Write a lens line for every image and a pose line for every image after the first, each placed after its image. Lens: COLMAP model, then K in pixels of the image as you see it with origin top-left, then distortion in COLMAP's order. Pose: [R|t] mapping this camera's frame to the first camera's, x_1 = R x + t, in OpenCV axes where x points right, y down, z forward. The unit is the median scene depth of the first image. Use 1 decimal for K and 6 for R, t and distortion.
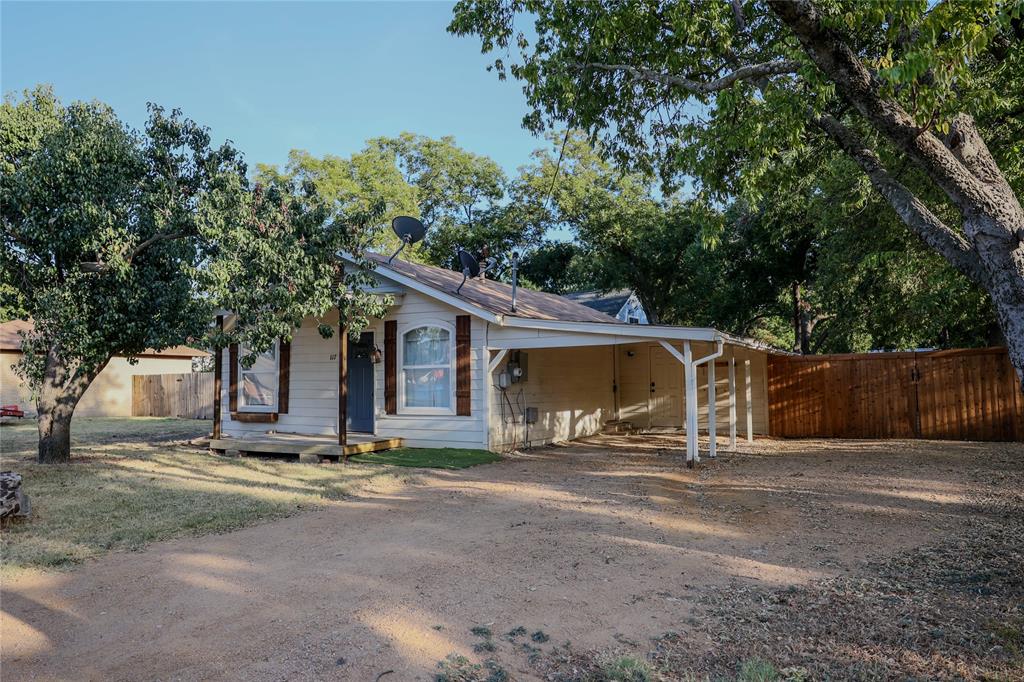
lens RADIAL K [[703.9, 0, 514.5], [0, 703.9, 337.7], [0, 0, 1]] dist [-0.106082, 0.098793]
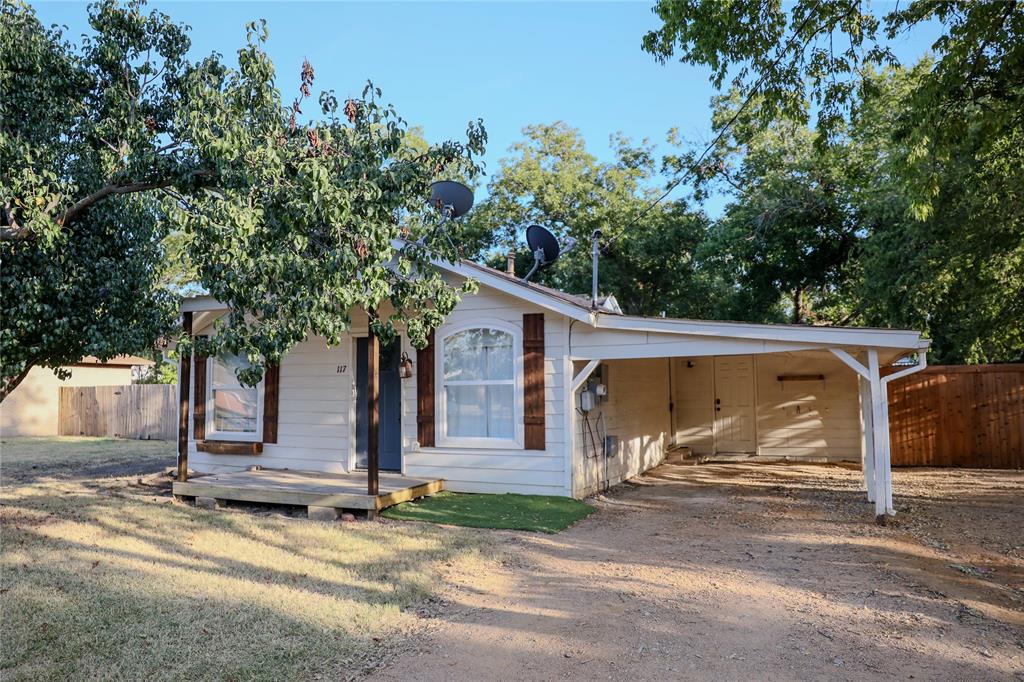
lens RADIAL K [[702.3, 0, 509.6], [0, 702.3, 337.5], [0, 0, 1]] dist [-0.115286, 0.106512]
pose [[0.996964, 0.005720, 0.077649, -0.163958], [-0.004754, 0.999909, -0.012617, 0.003258], [-0.077714, 0.012210, 0.996901, 0.286643]]
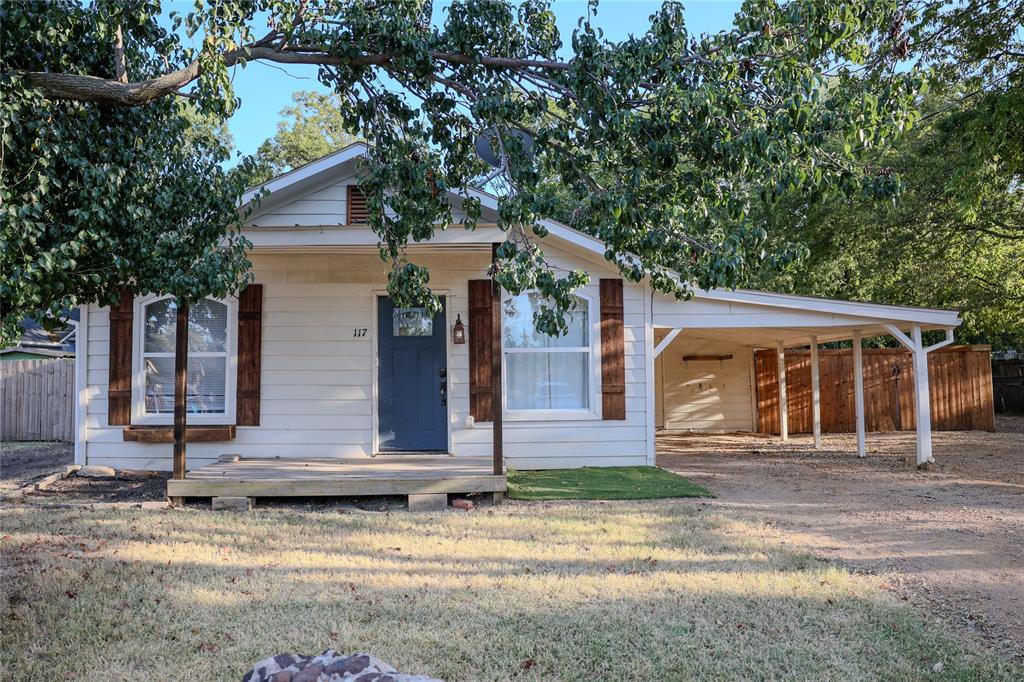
lens RADIAL K [[704.4, 0, 512.0], [0, 704.4, 341.0], [0, 0, 1]] dist [-0.107144, 0.100986]
pose [[0.856350, 0.031265, 0.515448, -0.552234], [-0.032660, 0.999446, -0.006363, 0.041204], [-0.515362, -0.011385, 0.856897, 0.472321]]
